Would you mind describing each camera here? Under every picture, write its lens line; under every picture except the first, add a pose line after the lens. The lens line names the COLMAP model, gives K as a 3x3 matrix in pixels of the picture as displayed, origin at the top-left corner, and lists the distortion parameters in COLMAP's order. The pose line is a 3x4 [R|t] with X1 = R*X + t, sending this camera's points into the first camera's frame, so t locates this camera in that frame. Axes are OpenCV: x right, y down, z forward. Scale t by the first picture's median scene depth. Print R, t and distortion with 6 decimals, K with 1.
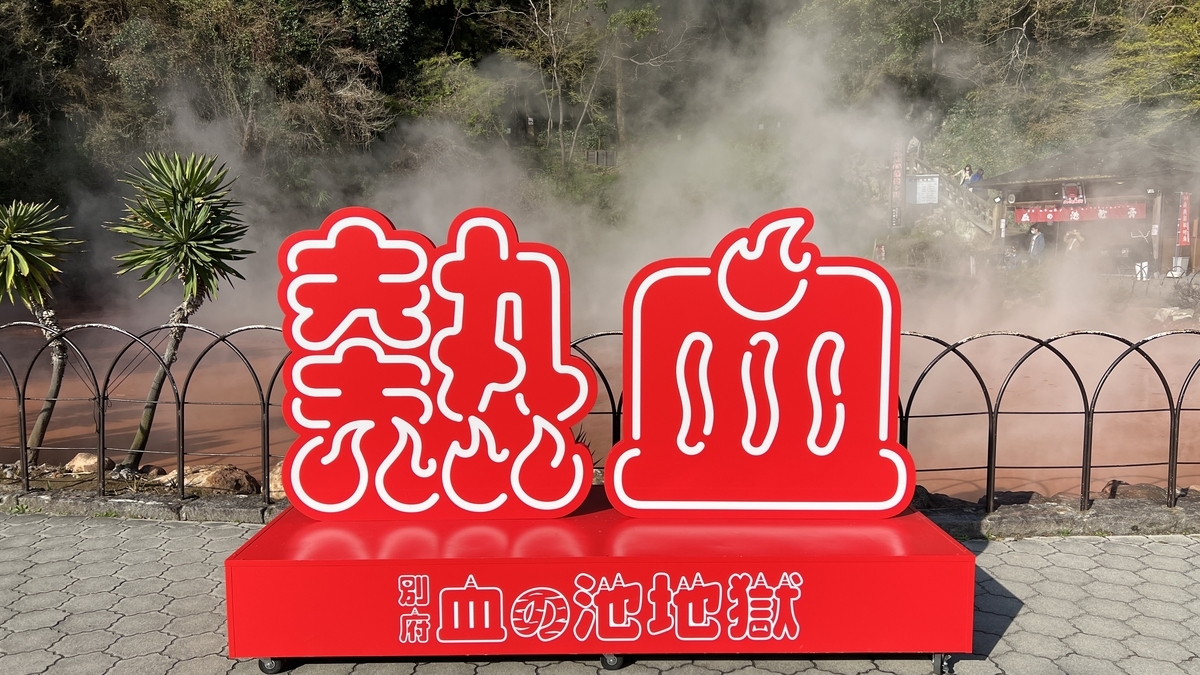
lens RADIAL K [[932.0, 0, 597.9], [0, 932.0, 339.8], [0, 0, 1]] dist [0.023331, 0.000073]
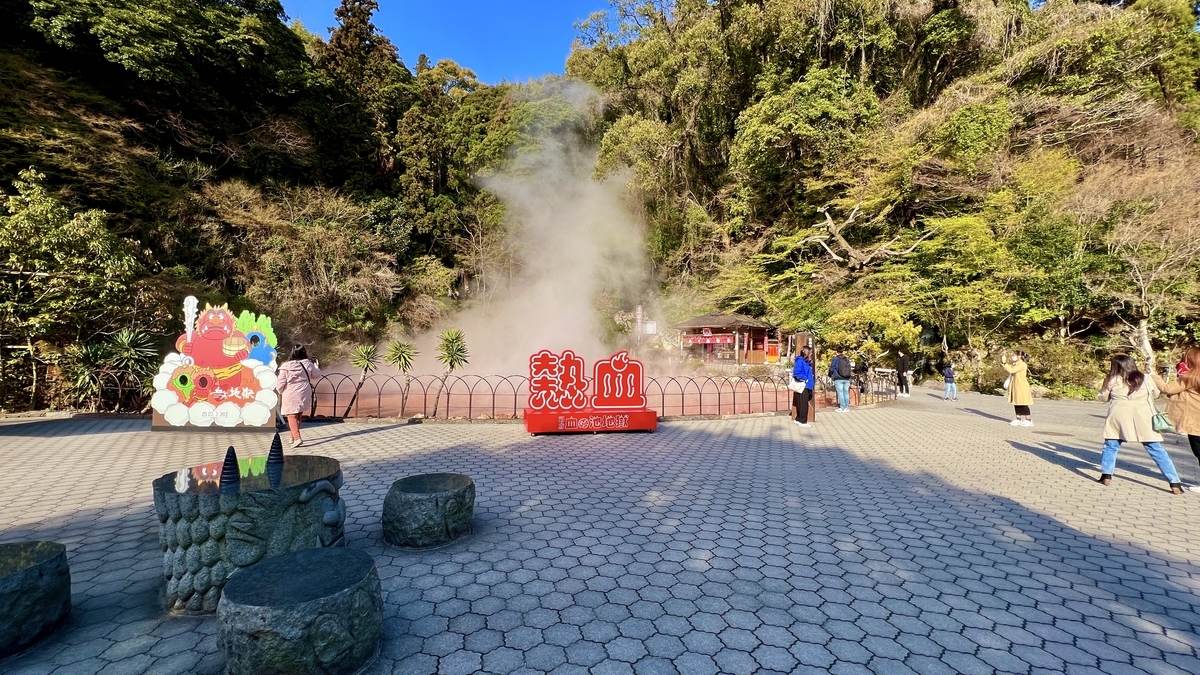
lens RADIAL K [[481.7, 0, 600.3], [0, 481.7, 340.0], [0, 0, 1]] dist [-0.003734, 0.000017]
pose [[0.973943, 0.018148, 0.226066, -0.552439], [0.008990, 0.992921, -0.118436, 0.124418], [-0.226615, 0.117382, 0.966885, -1.651627]]
